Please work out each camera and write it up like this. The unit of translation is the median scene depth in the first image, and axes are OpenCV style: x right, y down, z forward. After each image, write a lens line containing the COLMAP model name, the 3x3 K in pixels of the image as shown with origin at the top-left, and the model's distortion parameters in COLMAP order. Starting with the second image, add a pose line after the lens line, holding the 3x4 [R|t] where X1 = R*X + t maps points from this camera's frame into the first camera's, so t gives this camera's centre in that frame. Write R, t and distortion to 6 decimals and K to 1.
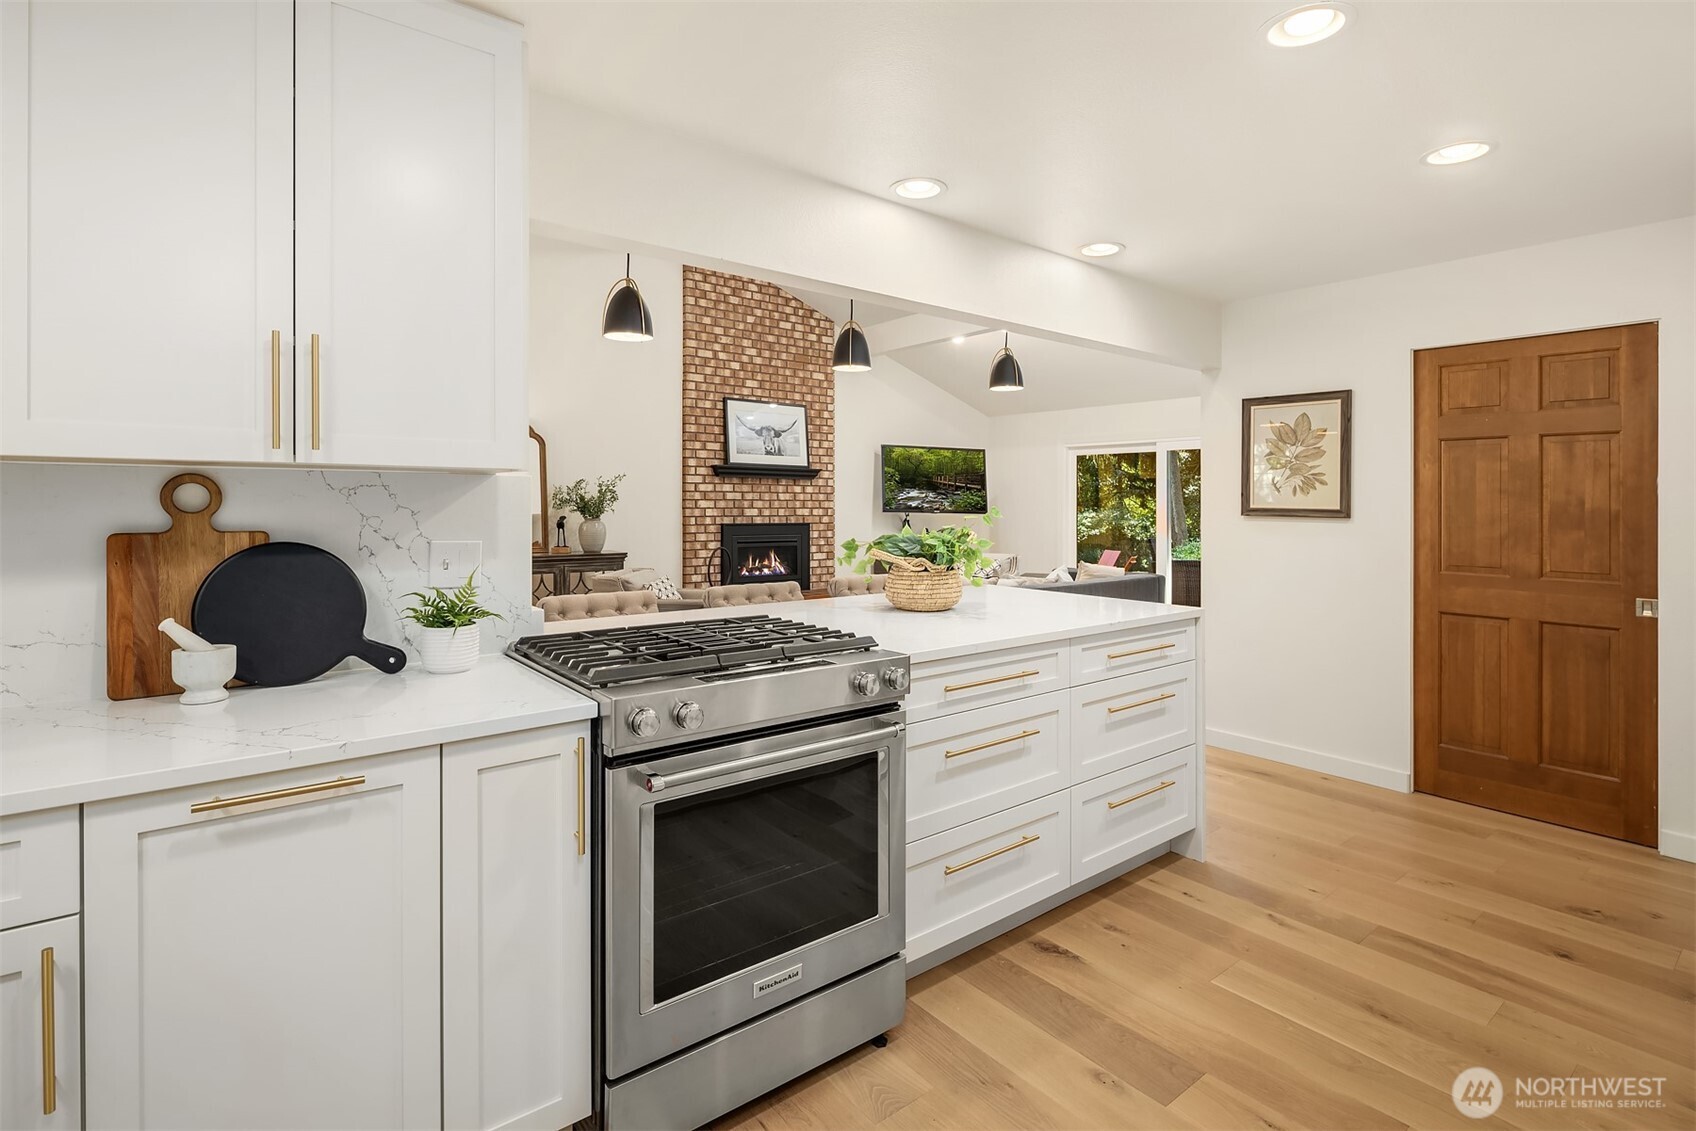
lens RADIAL K [[815.8, 0, 846.6], [0, 815.8, 501.5], [0, 0, 1]] dist [-0.003599, -0.001043]
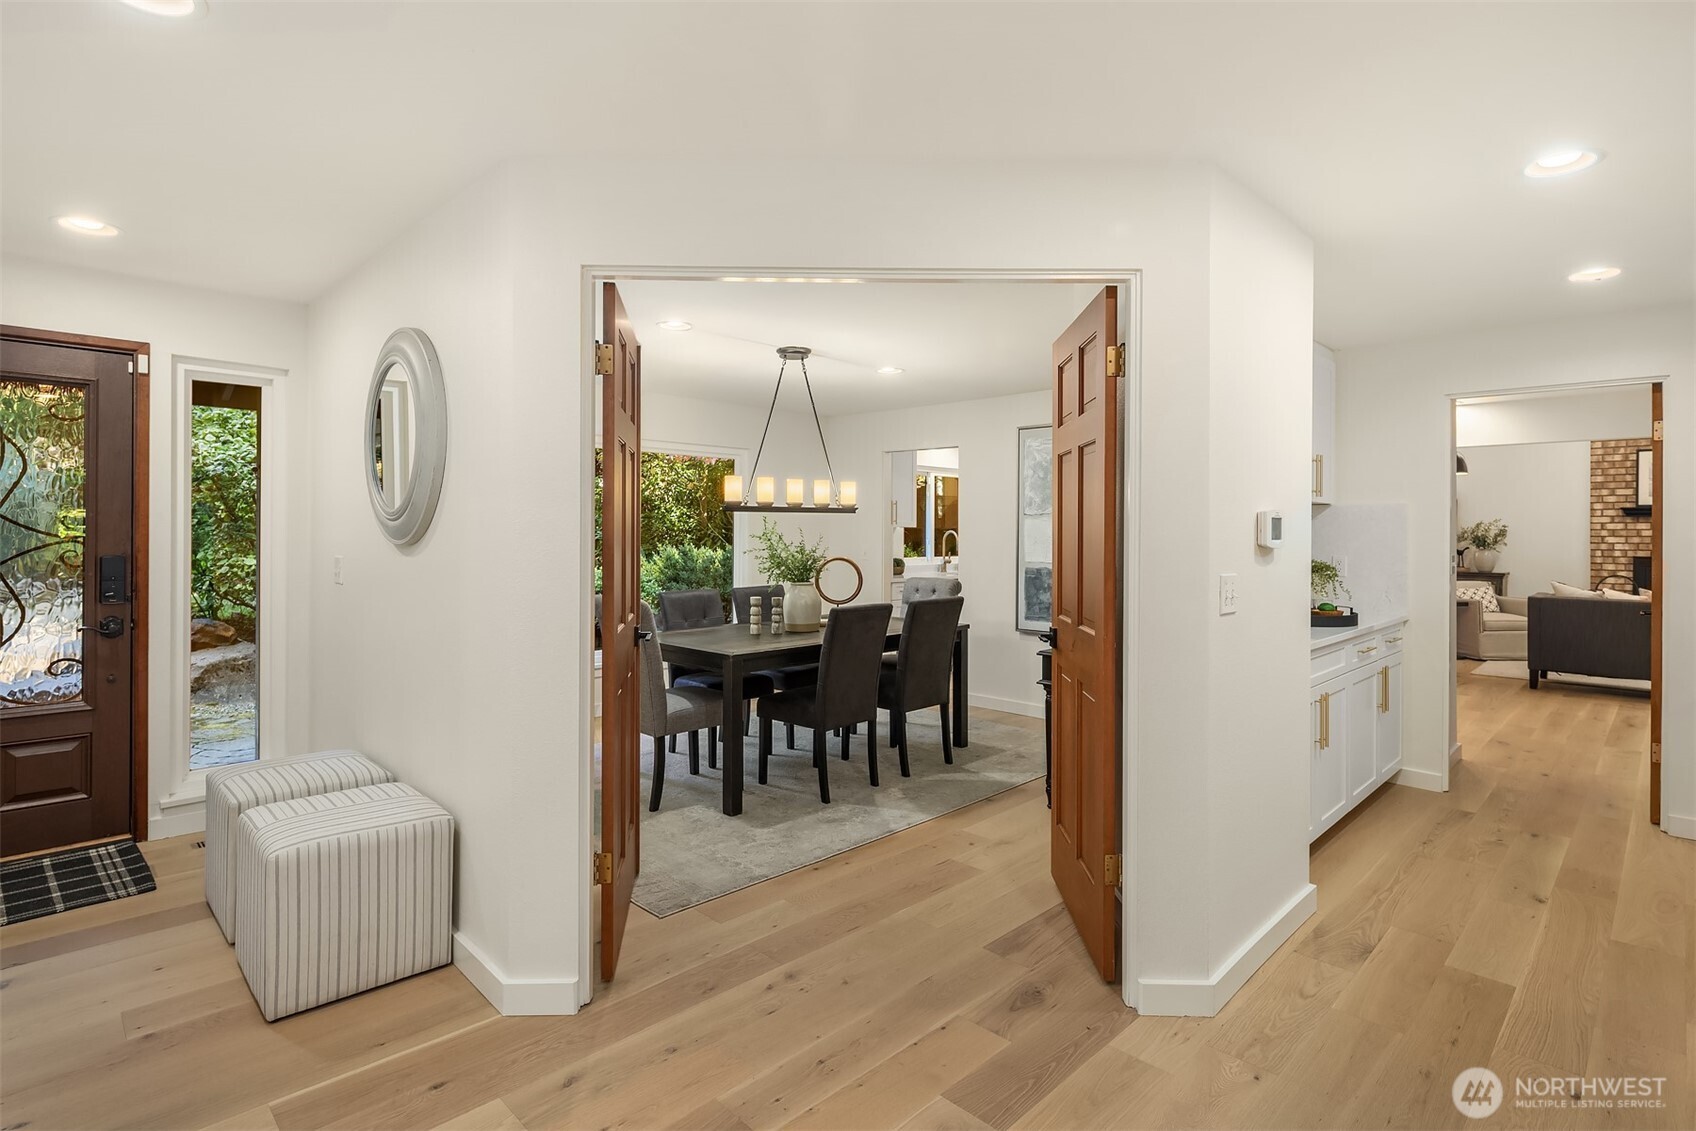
lens RADIAL K [[833.2, 0, 843.2], [0, 833.2, 538.1], [0, 0, 1]] dist [-0.004736, -0.001217]
pose [[0.097482, -0.002090, -0.995235, 0.948329], [-0.003030, 0.999993, -0.002397, 0.006935], [0.995233, 0.003250, 0.097475, -0.267394]]
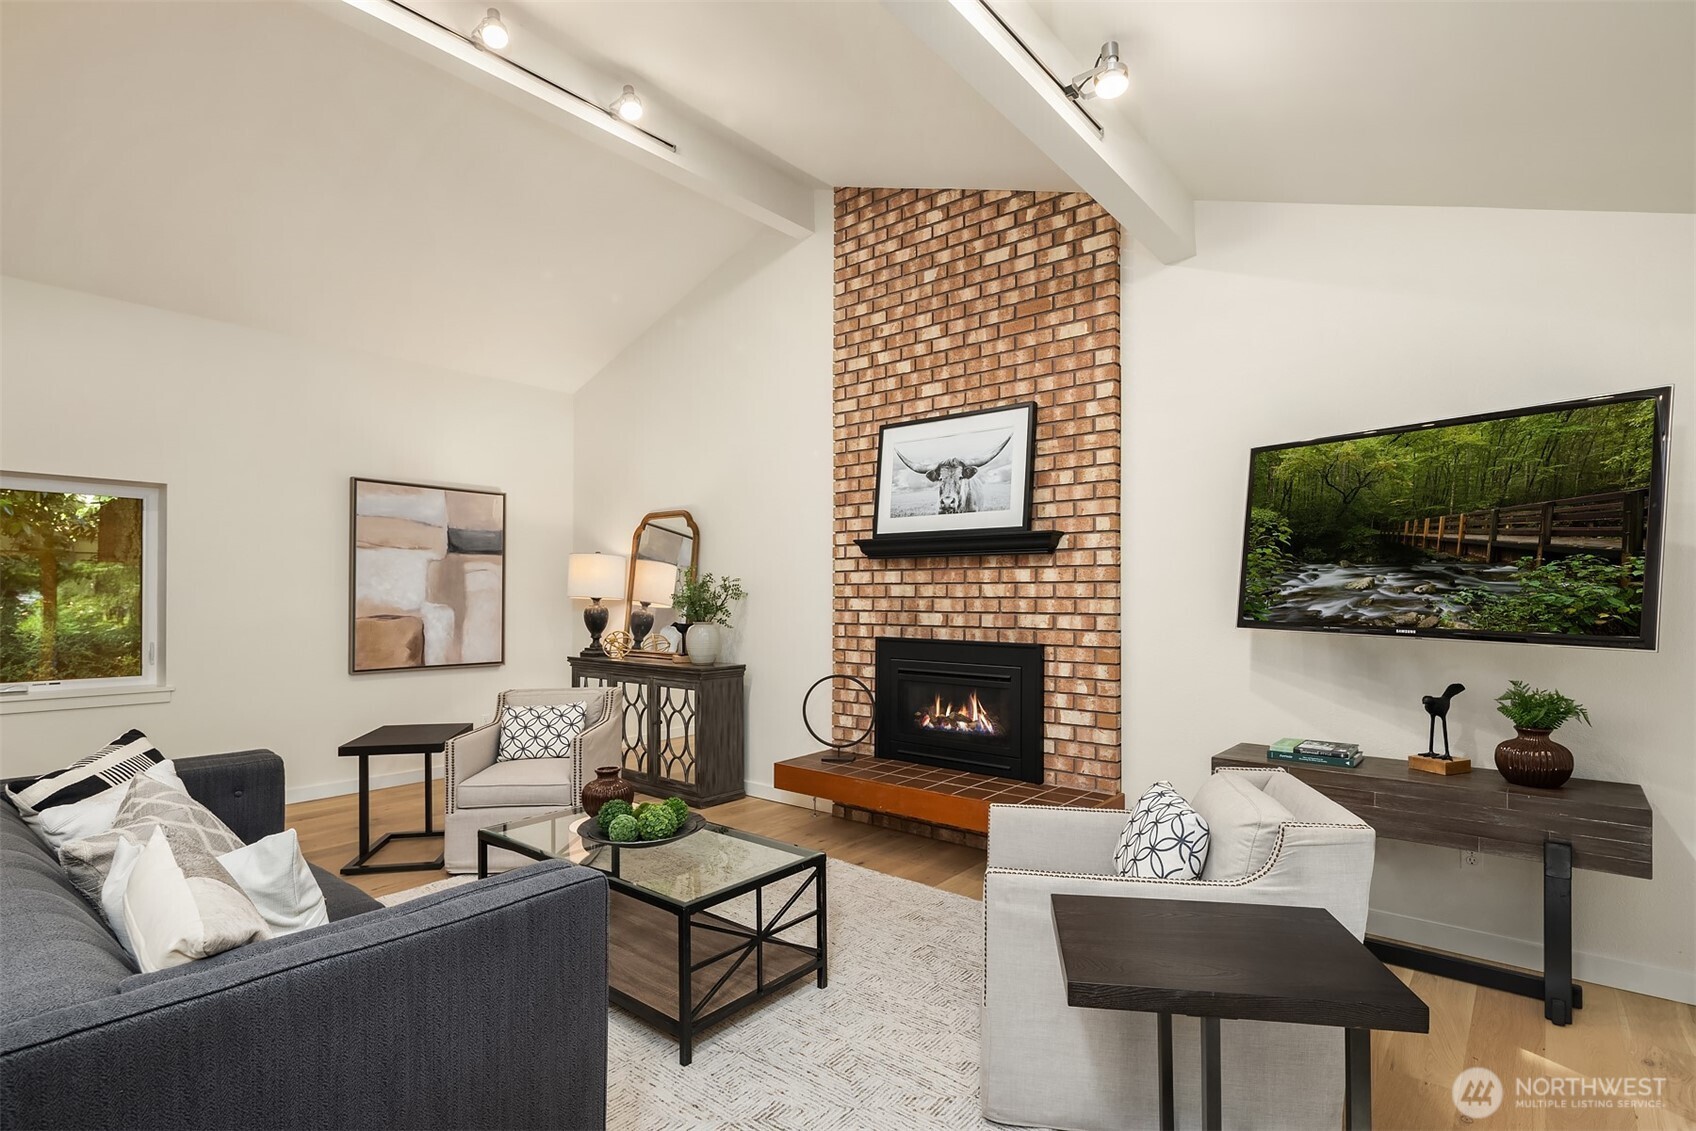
lens RADIAL K [[838.2, 0, 846.0], [0, 838.2, 597.5], [0, 0, 1]] dist [-0.002339, 0.000311]
pose [[0.189059, -0.004174, -0.981957, 0.455302], [0.000134, 0.999991, -0.004225, 0.000713], [0.981966, 0.000668, 0.189057, 0.869814]]
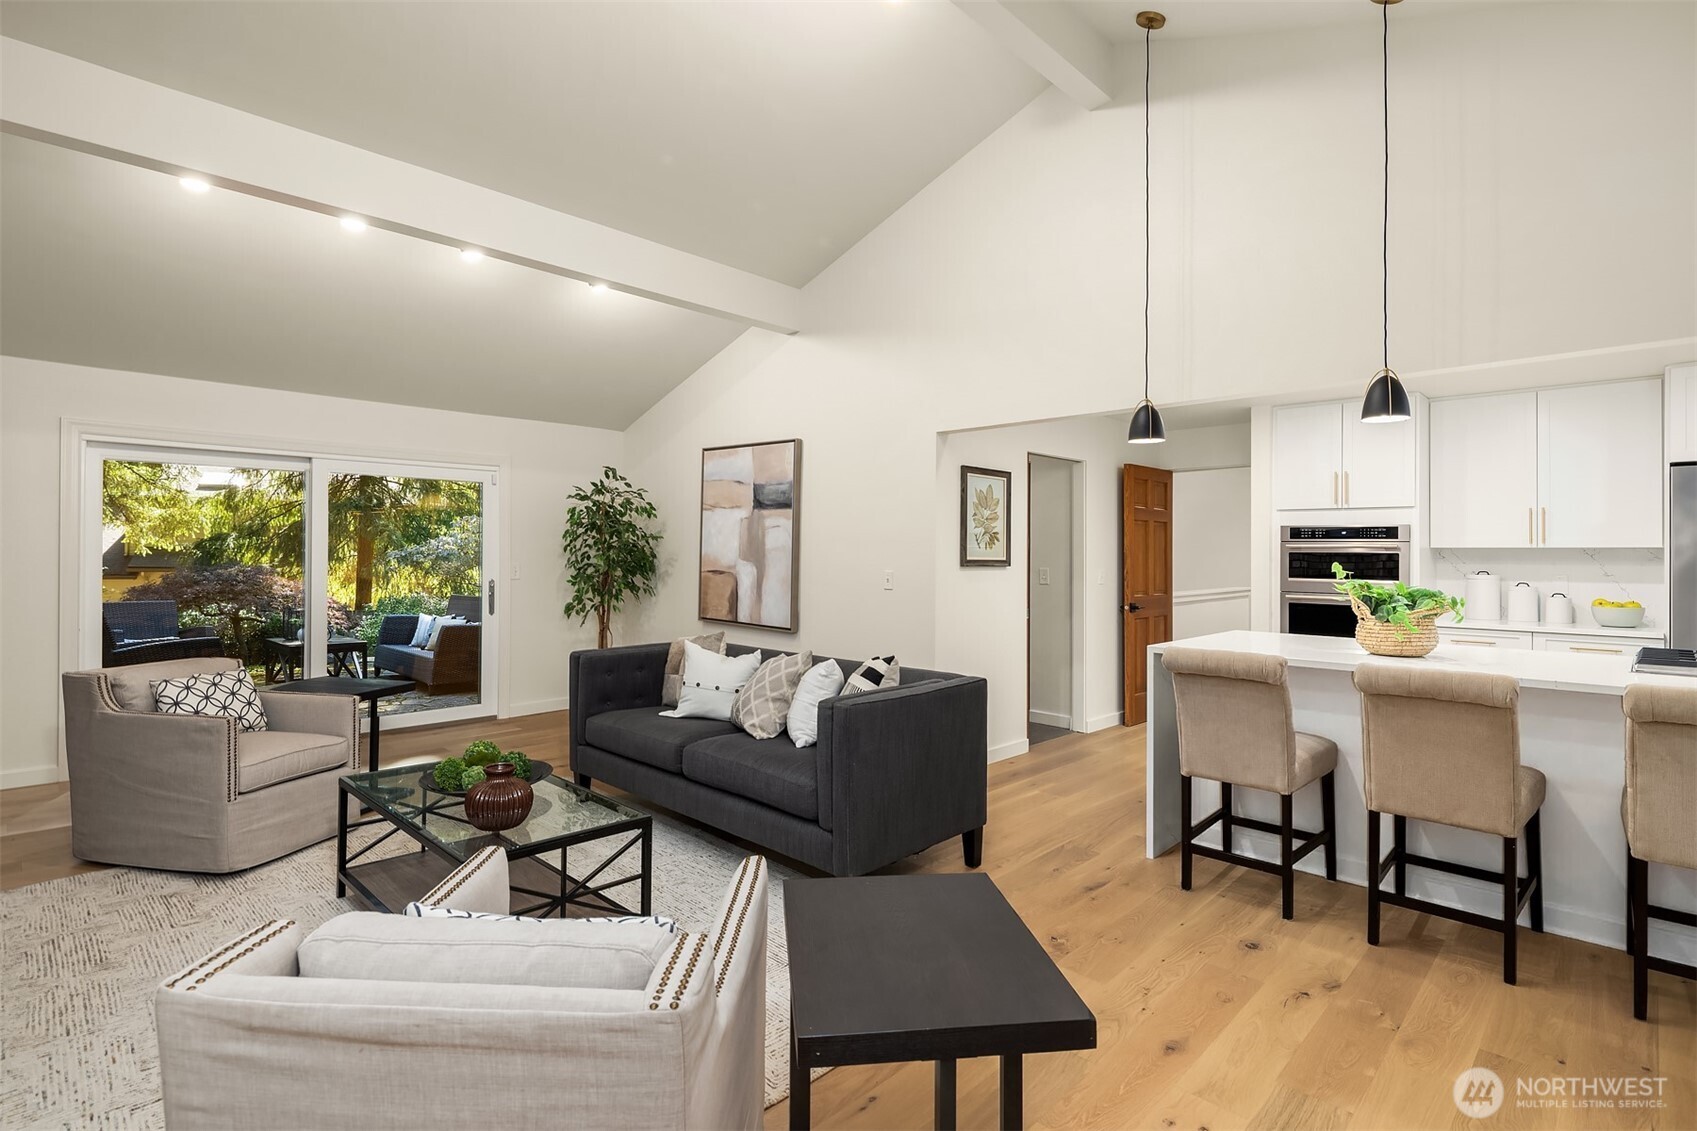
lens RADIAL K [[813.2, 0, 839.8], [0, 813.2, 552.6], [0, 0, 1]] dist [-0.000013, -0.000493]
pose [[-0.118843, -0.003045, 0.992908, -0.353310], [-0.003687, 0.999990, 0.002625, -0.002542], [-0.992906, -0.003349, -0.118853, 0.726494]]
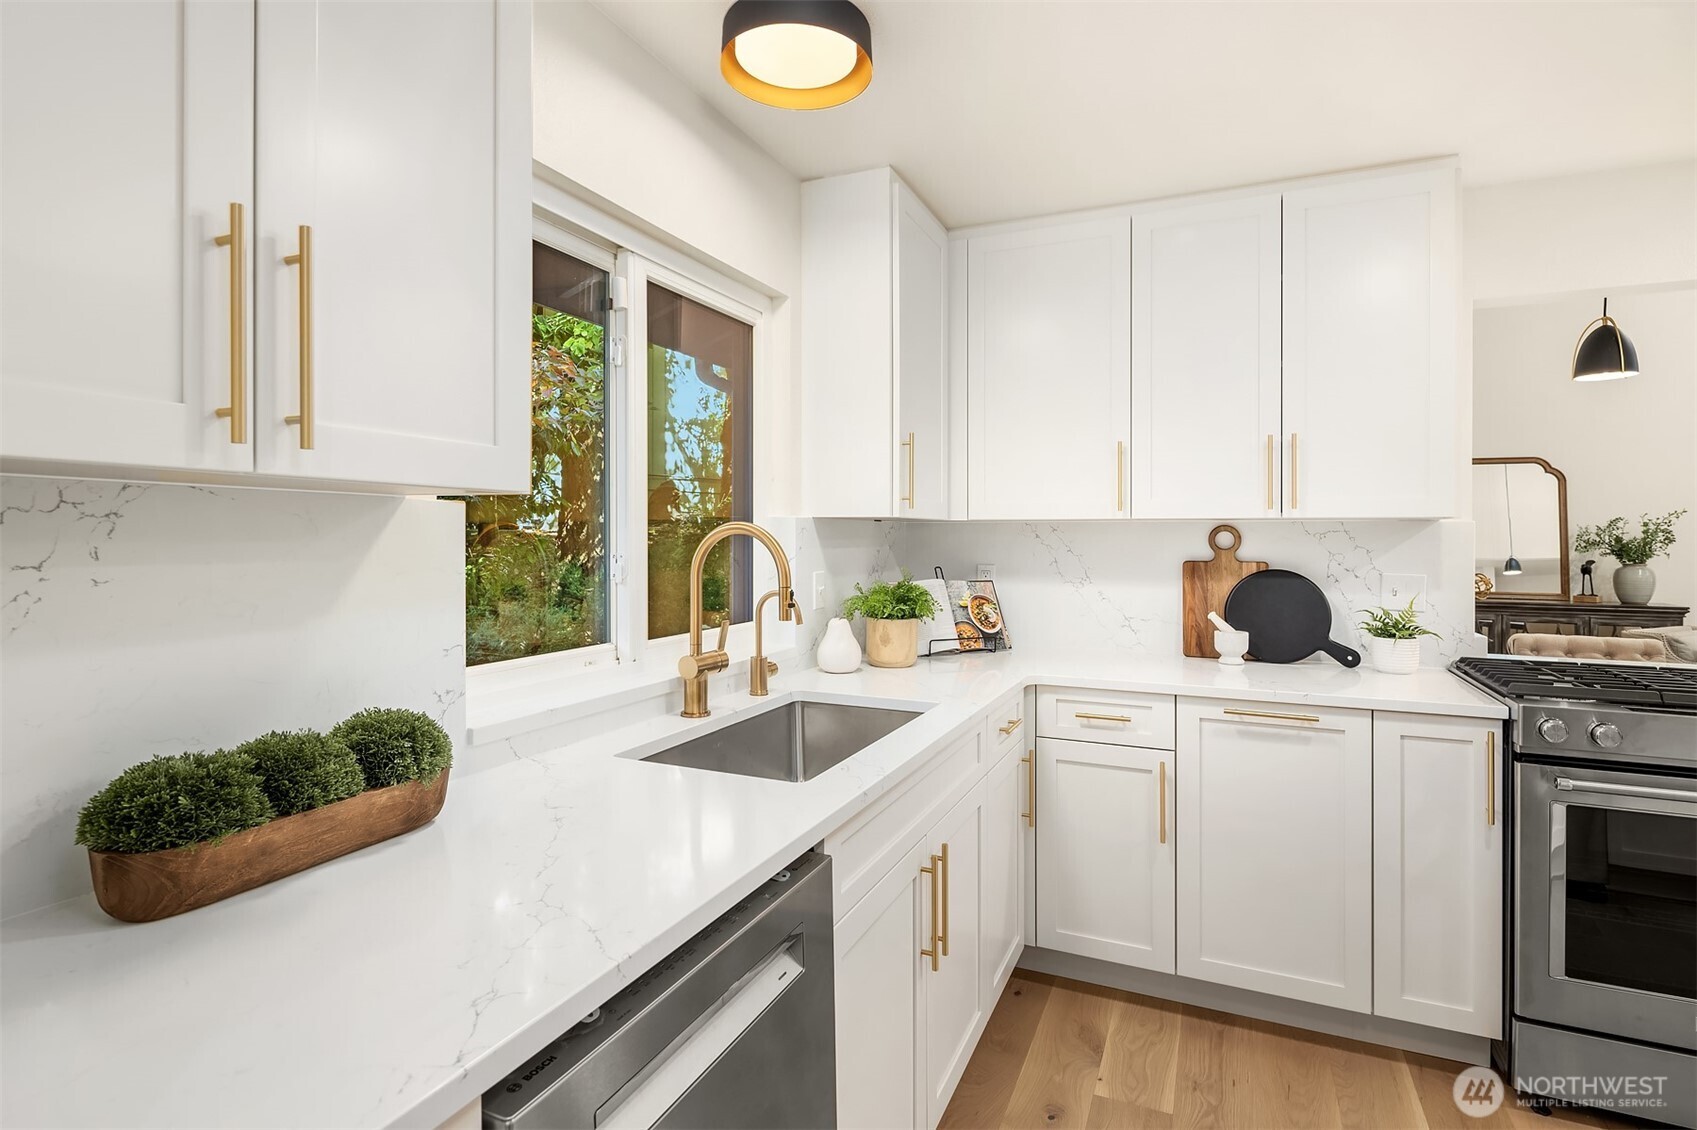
lens RADIAL K [[817.6, 0, 853.2], [0, 817.6, 538.8], [0, 0, 1]] dist [-0.000046, -0.000445]
pose [[0.449006, -0.001534, -0.893528, 0.070483], [-0.002901, 0.999991, -0.003175, -0.000010], [0.893524, 0.004018, 0.448997, -0.087147]]
